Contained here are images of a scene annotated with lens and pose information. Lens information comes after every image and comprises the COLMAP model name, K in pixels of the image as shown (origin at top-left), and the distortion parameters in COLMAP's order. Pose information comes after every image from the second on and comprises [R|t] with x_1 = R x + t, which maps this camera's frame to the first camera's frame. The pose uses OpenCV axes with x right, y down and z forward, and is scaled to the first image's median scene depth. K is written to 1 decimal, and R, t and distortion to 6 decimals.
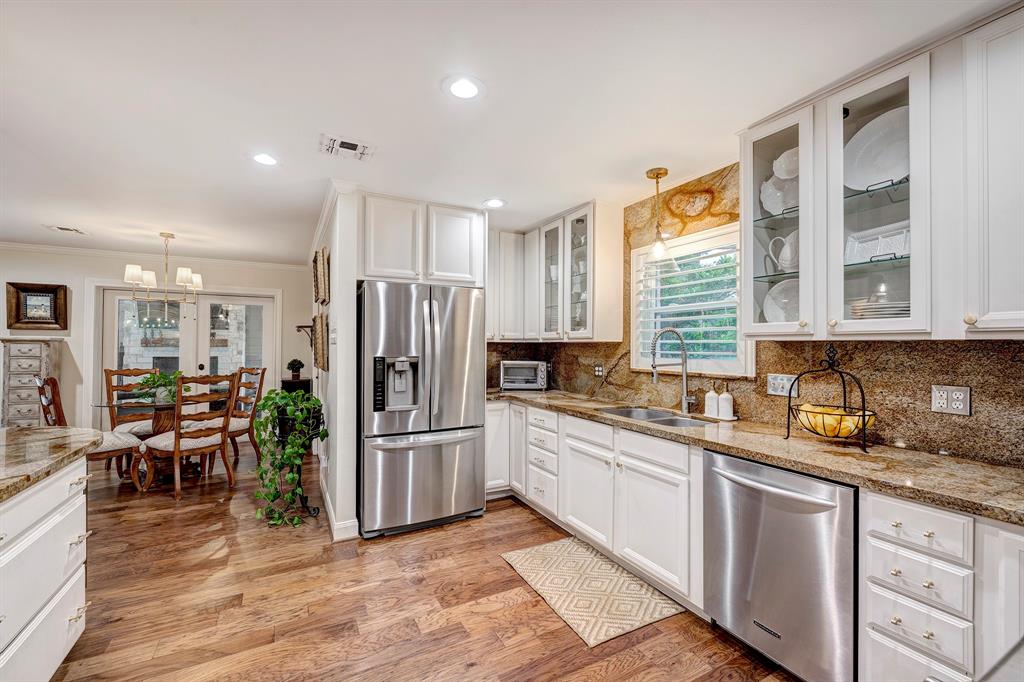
lens RADIAL K [[437.4, 0, 518.5], [0, 437.4, 338.3], [0, 0, 1]] dist [0.011274, -0.000147]
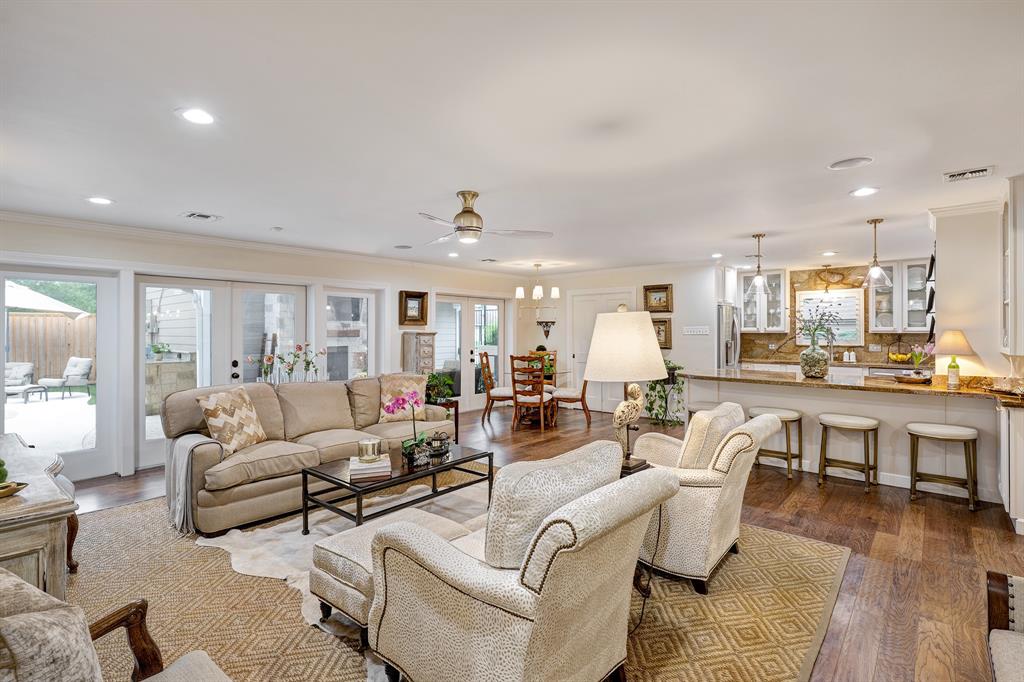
lens RADIAL K [[483.2, 0, 528.7], [0, 483.2, 340.4], [0, 0, 1]] dist [0.010078, 0.000116]
pose [[0.918138, -0.012023, 0.396078, -1.757612], [-0.001398, 0.999435, 0.033579, -0.030425], [-0.396258, -0.031383, 0.917603, -0.655544]]
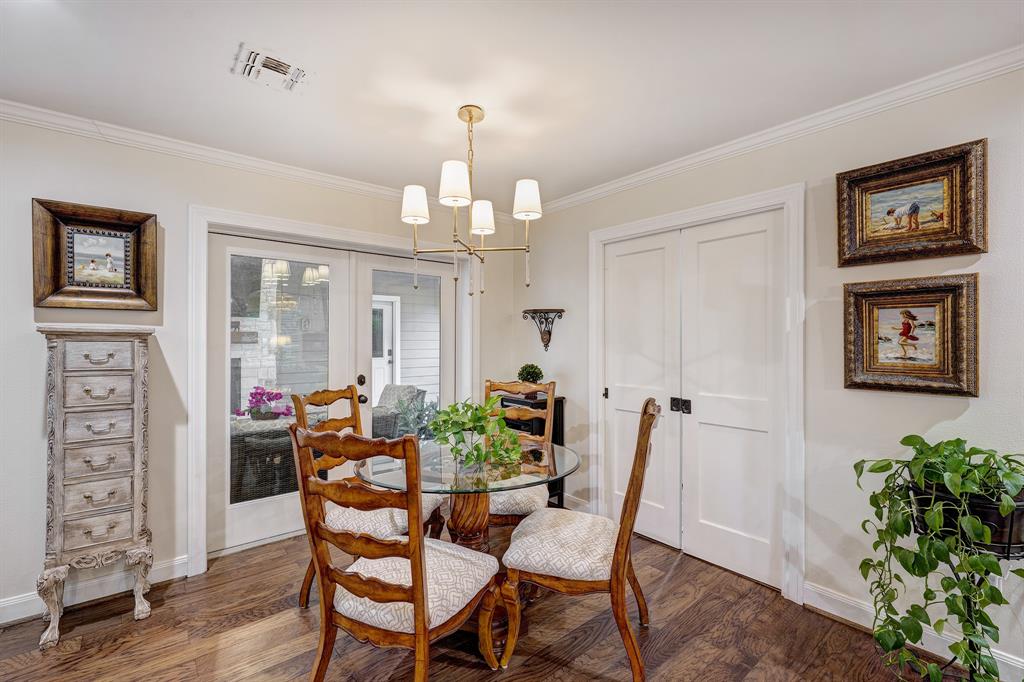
lens RADIAL K [[437.4, 0, 506.4], [0, 437.4, 337.3], [0, 0, 1]] dist [0.011274, -0.000147]
pose [[0.975639, -0.002799, 0.219364, -1.012931], [-0.000083, 0.999914, 0.013126, 0.003514], [-0.219381, -0.012825, 0.975555, 0.607833]]
